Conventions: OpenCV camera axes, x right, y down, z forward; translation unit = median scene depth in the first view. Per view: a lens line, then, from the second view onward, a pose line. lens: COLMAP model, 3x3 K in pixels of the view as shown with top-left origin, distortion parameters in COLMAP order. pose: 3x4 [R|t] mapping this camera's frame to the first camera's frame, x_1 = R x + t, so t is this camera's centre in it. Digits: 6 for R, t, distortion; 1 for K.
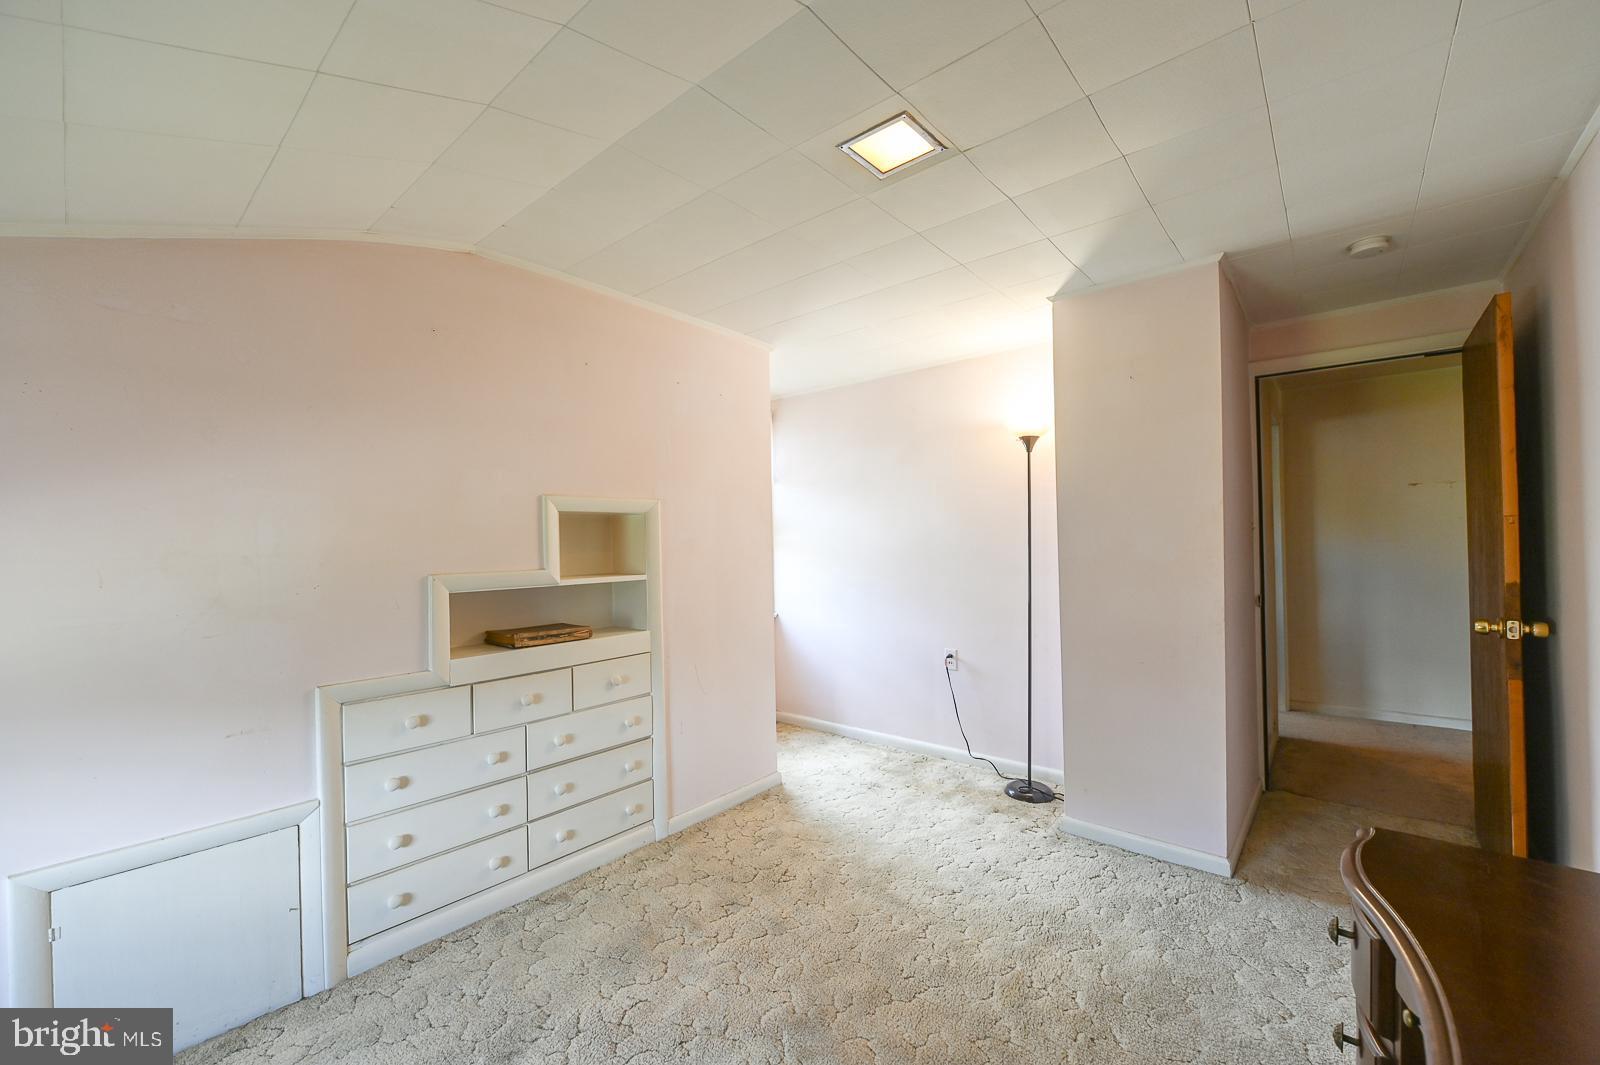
lens RADIAL K [[634.7, 0, 808.2], [0, 634.7, 542.4], [0, 0, 1]] dist [-0.006289, -0.000848]
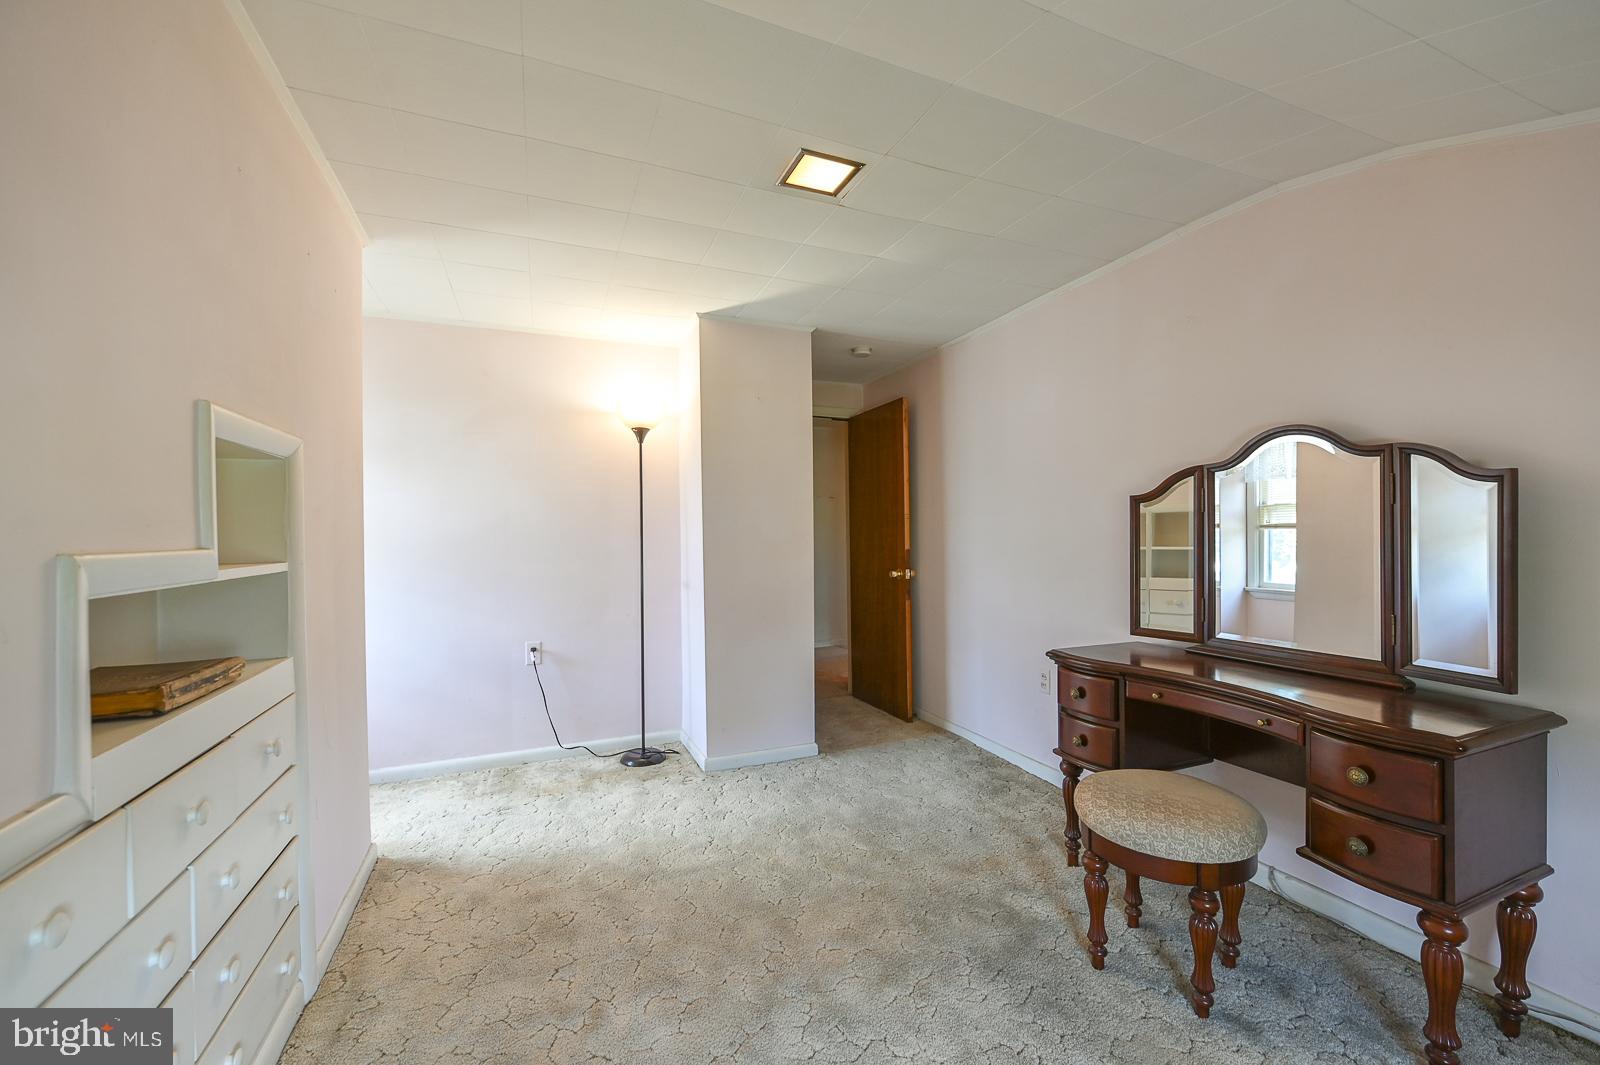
lens RADIAL K [[634.7, 0, 808.2], [0, 634.7, 542.4], [0, 0, 1]] dist [-0.006289, -0.000848]
pose [[0.449505, 0.000905, 0.893278, -0.633956], [0.001999, 0.999996, -0.002019, 0.038624], [-0.893276, 0.002693, 0.449501, 0.342131]]
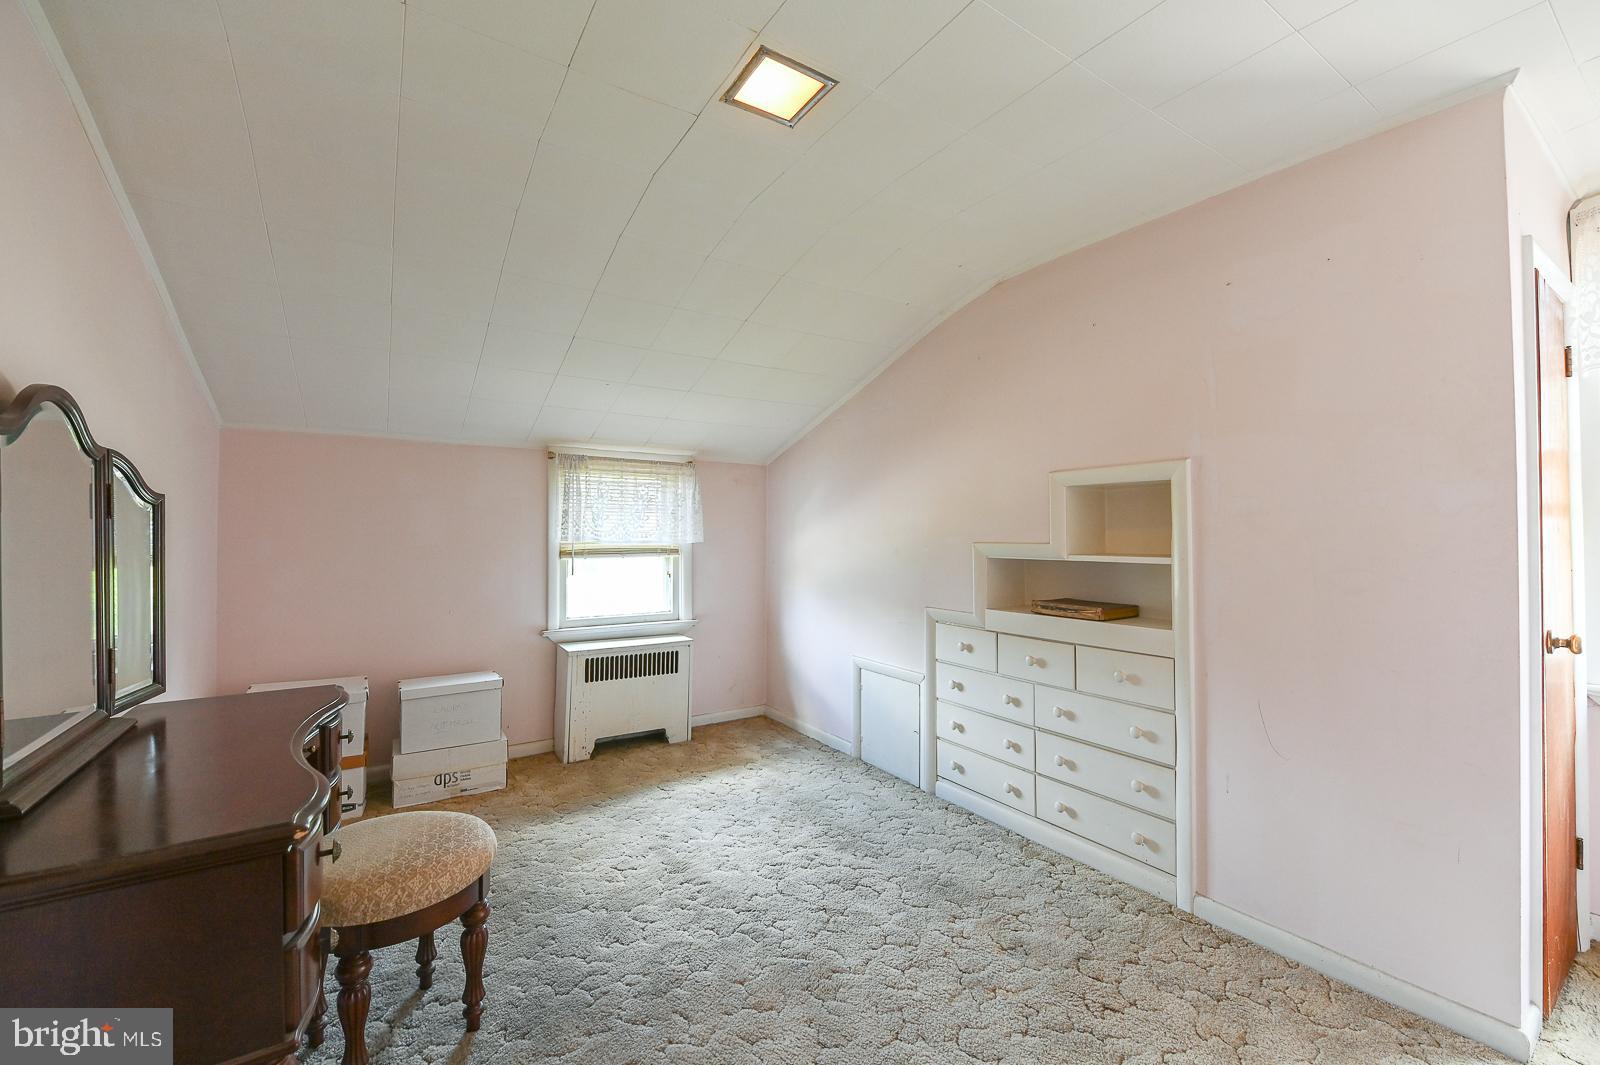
lens RADIAL K [[652.2, 0, 811.2], [0, 652.2, 528.2], [0, 0, 1]] dist [-0.000421, -0.000177]
pose [[-0.276510, 0.012942, -0.960924, 0.715551], [0.011681, 0.999881, 0.010105, 0.001423], [0.960940, -0.008430, -0.276628, 0.899668]]
